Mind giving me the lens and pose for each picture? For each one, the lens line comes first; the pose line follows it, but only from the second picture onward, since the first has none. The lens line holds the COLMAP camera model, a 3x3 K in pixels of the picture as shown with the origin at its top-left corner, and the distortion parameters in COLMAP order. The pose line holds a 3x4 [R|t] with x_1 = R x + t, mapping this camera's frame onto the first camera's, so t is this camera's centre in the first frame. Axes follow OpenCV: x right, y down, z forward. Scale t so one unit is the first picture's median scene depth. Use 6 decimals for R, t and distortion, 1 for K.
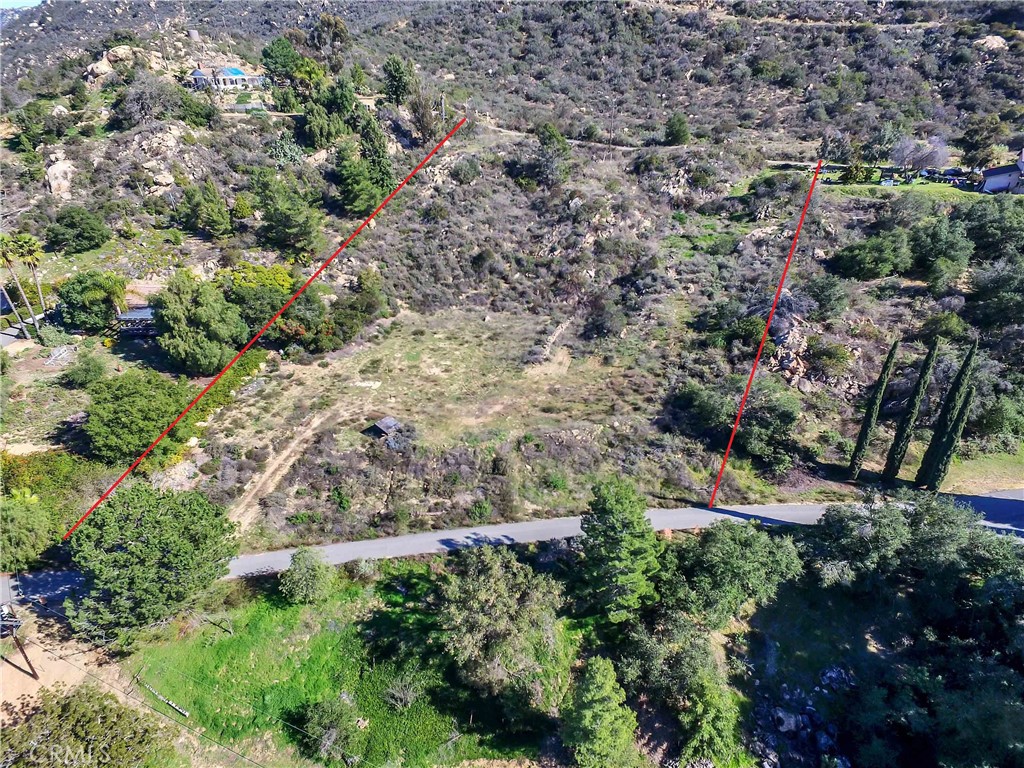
lens RADIAL K [[584.7, 0, 513.7], [0, 584.7, 390.6], [0, 0, 1]] dist [0.138312, -0.097217]
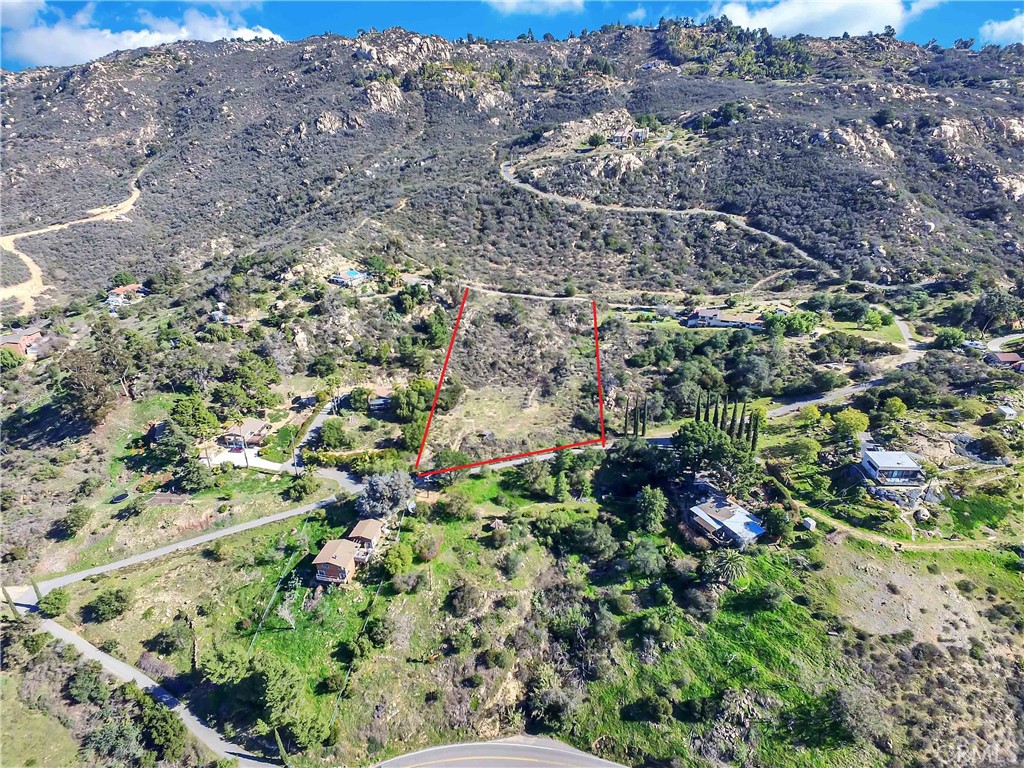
lens RADIAL K [[584.7, 0, 513.7], [0, 584.7, 390.6], [0, 0, 1]] dist [0.138312, -0.097217]
pose [[0.988506, -0.077511, 0.129800, -0.271472], [0.082683, 0.995963, -0.034937, -0.026512], [-0.126568, 0.045267, 0.990924, -1.245095]]
